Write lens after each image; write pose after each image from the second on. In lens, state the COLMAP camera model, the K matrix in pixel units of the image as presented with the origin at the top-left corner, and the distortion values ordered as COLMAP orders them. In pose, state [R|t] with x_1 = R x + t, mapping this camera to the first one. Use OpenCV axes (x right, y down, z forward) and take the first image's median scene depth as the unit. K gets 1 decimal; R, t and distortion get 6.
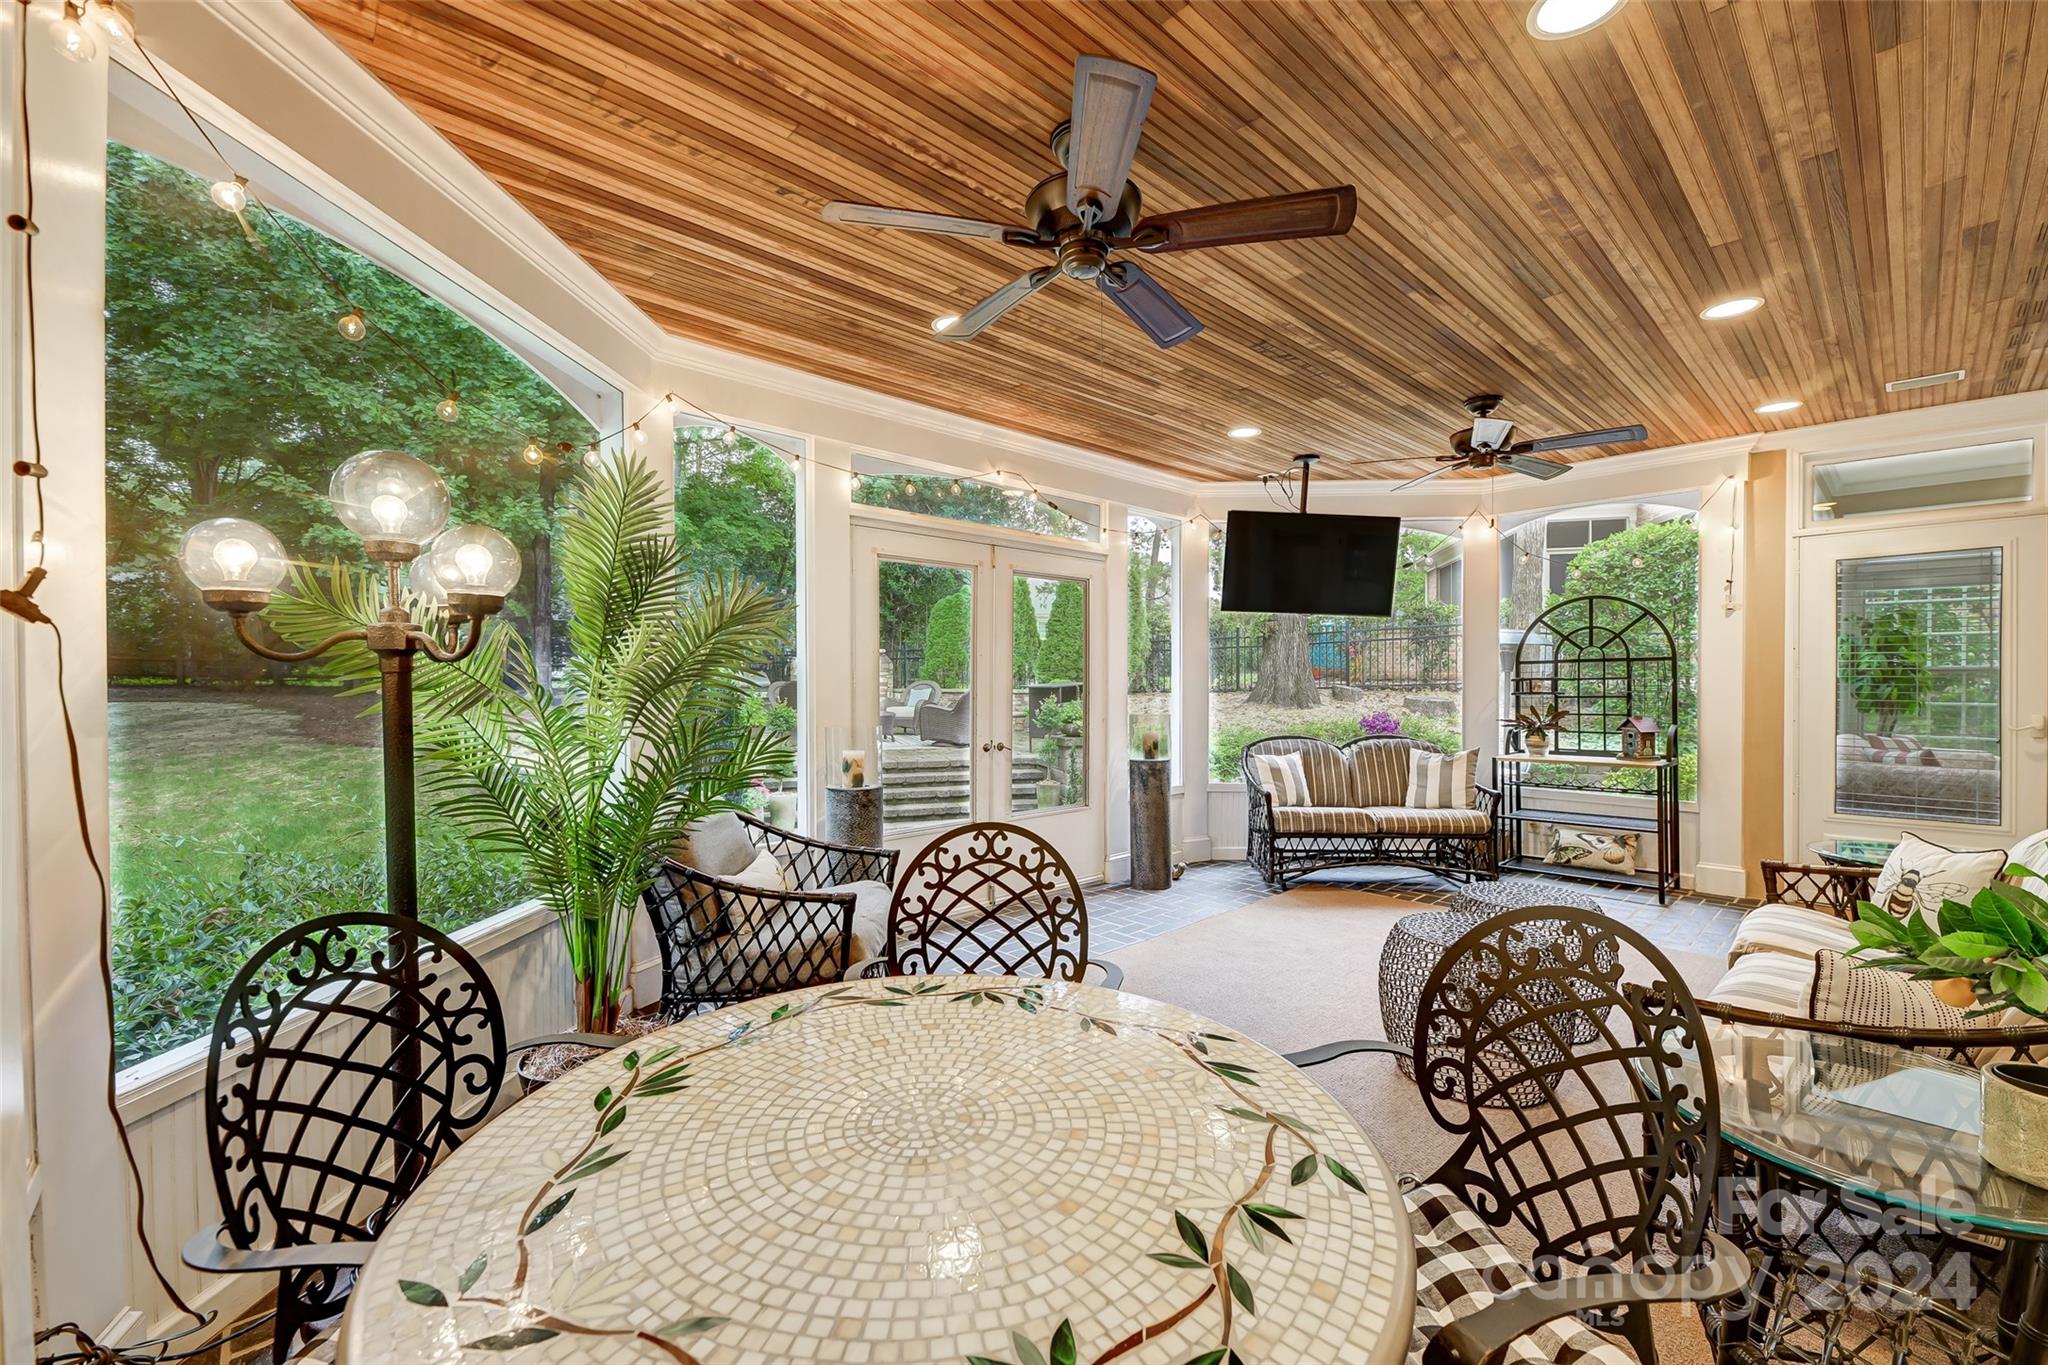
lens RADIAL K [[820.3, 0, 1026.9], [0, 820.3, 690.2], [0, 0, 1]] dist [0.005656, -0.002974]
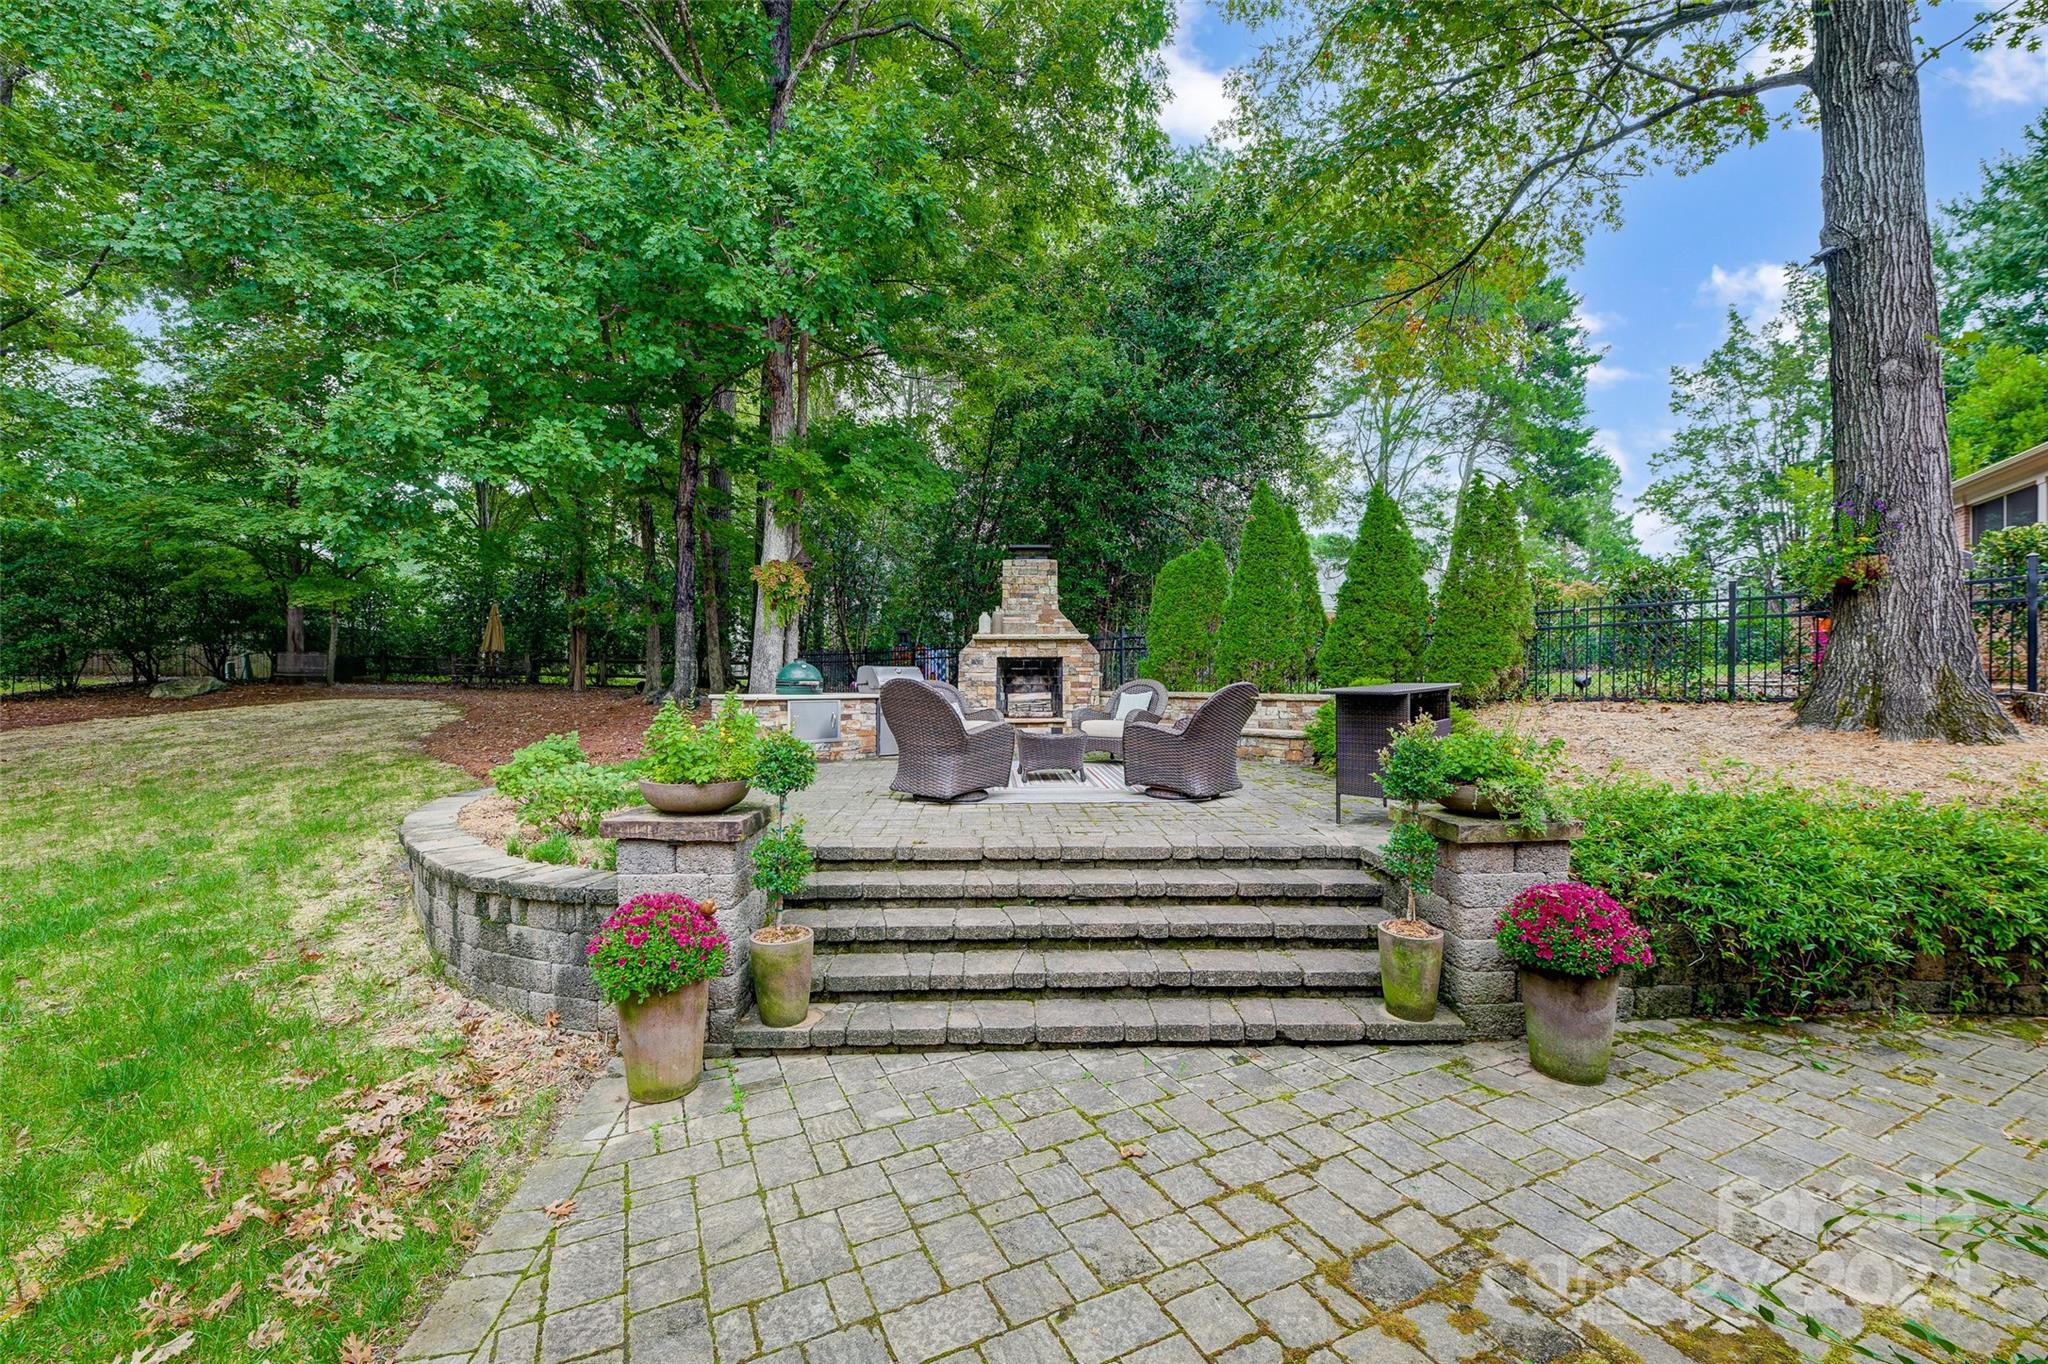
lens RADIAL K [[820.3, 0, 1031.7], [0, 820.3, 683.0], [0, 0, 1]] dist [0.005656, -0.002974]
pose [[0.959891, 0.002420, -0.280364, -0.090784], [-0.005436, 0.999935, -0.009980, -0.009502], [0.280322, 0.011103, 0.959842, 1.226295]]
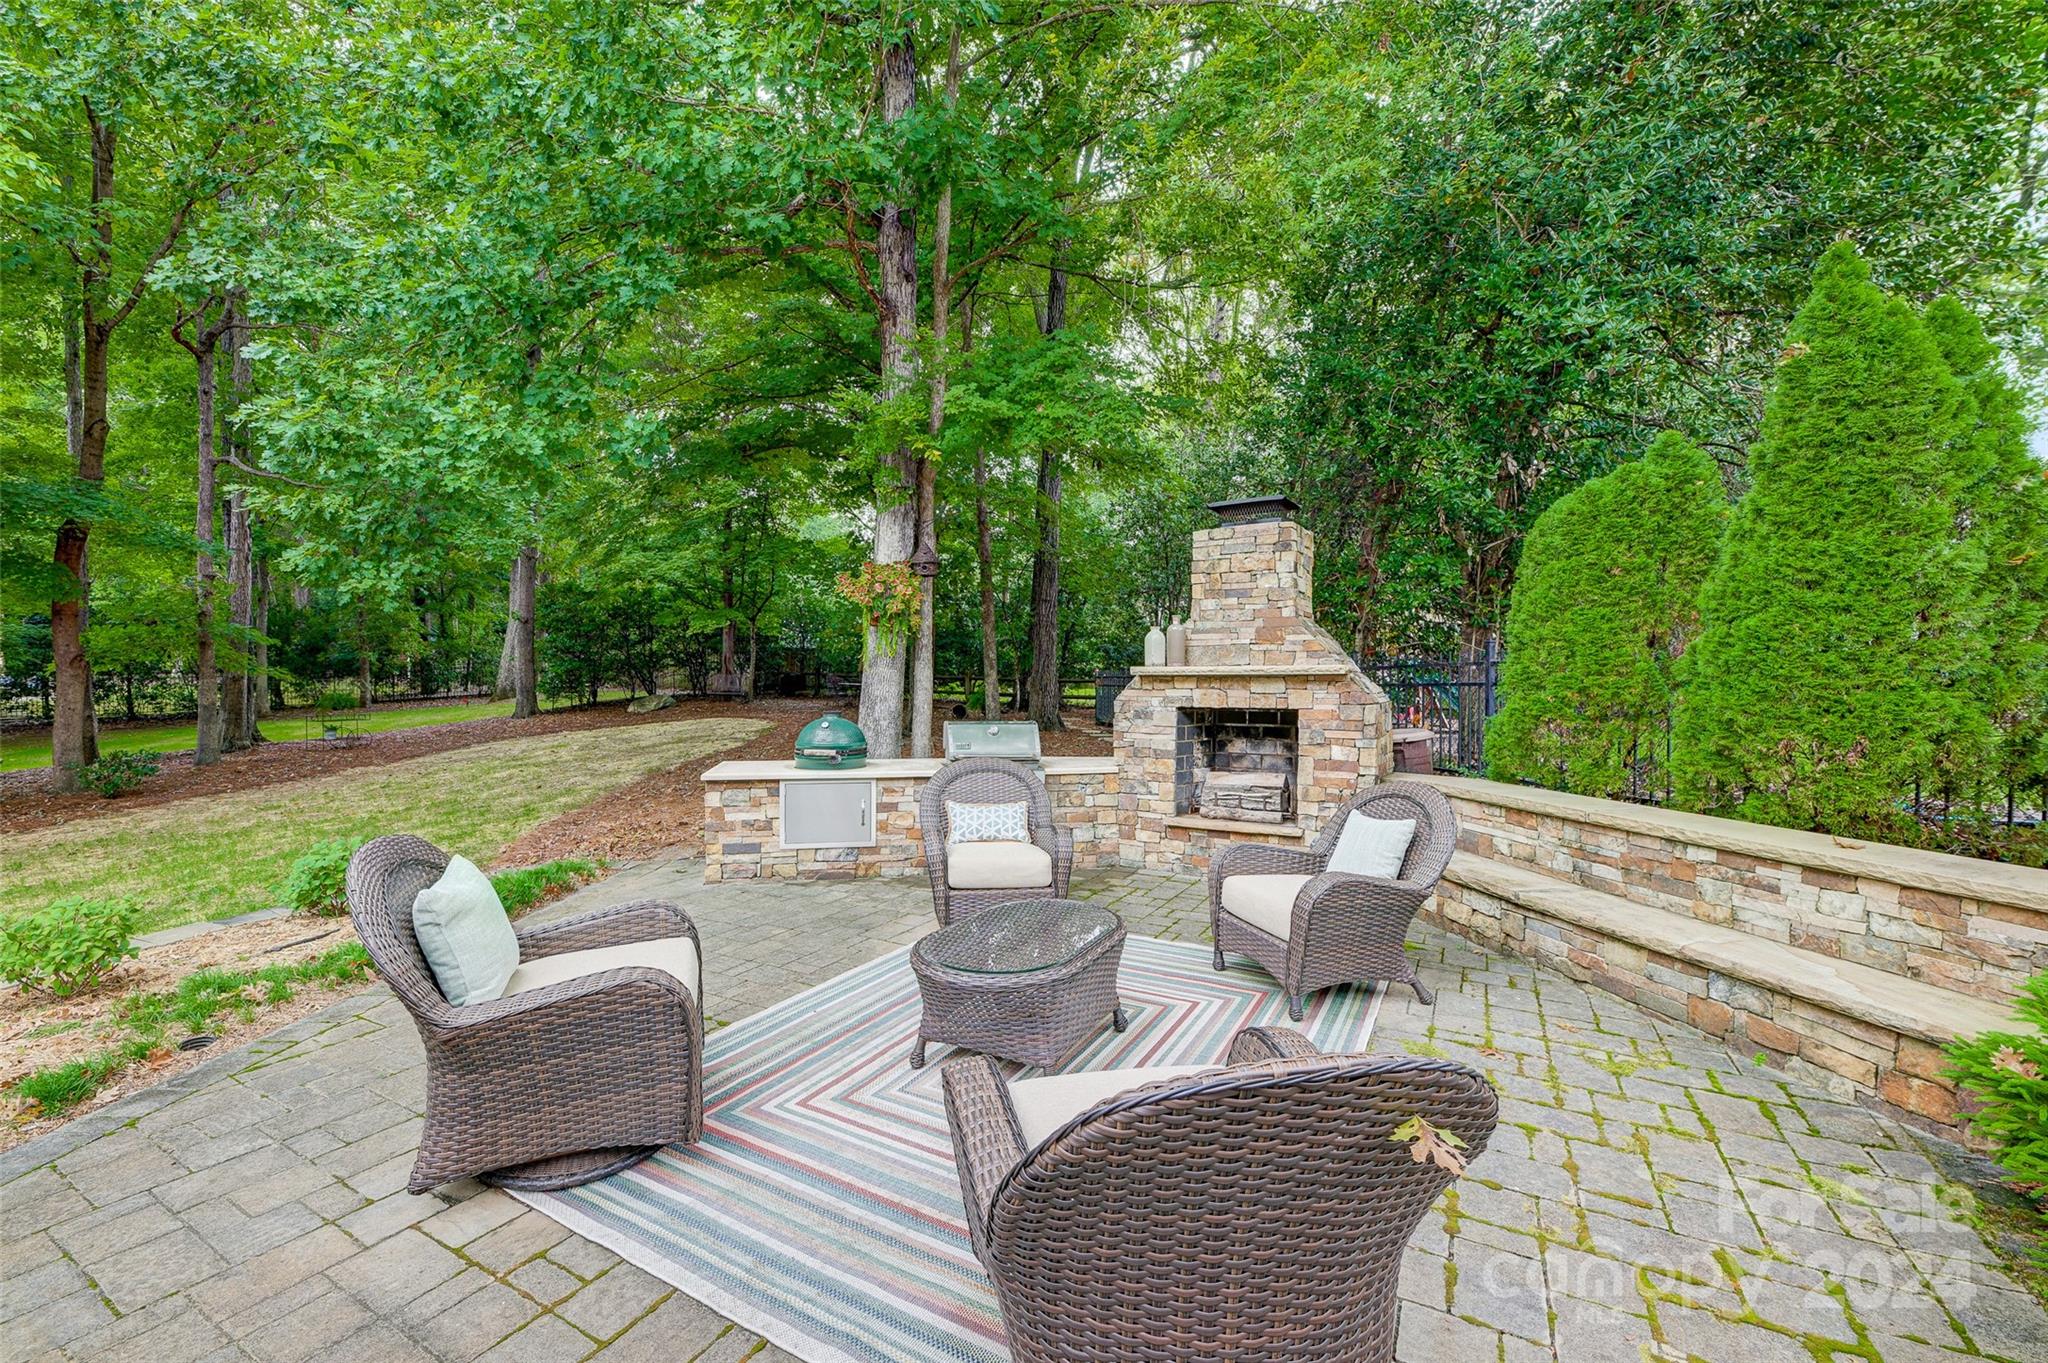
lens RADIAL K [[829.9, 0, 1005.1], [0, 829.9, 691.2], [0, 0, 1]] dist [0.000704, -0.000020]
pose [[0.643149, 0.012241, -0.765643, 0.003018], [-0.017008, 0.999854, 0.001698, -0.145136], [0.765552, 0.011930, 0.643263, 2.547433]]
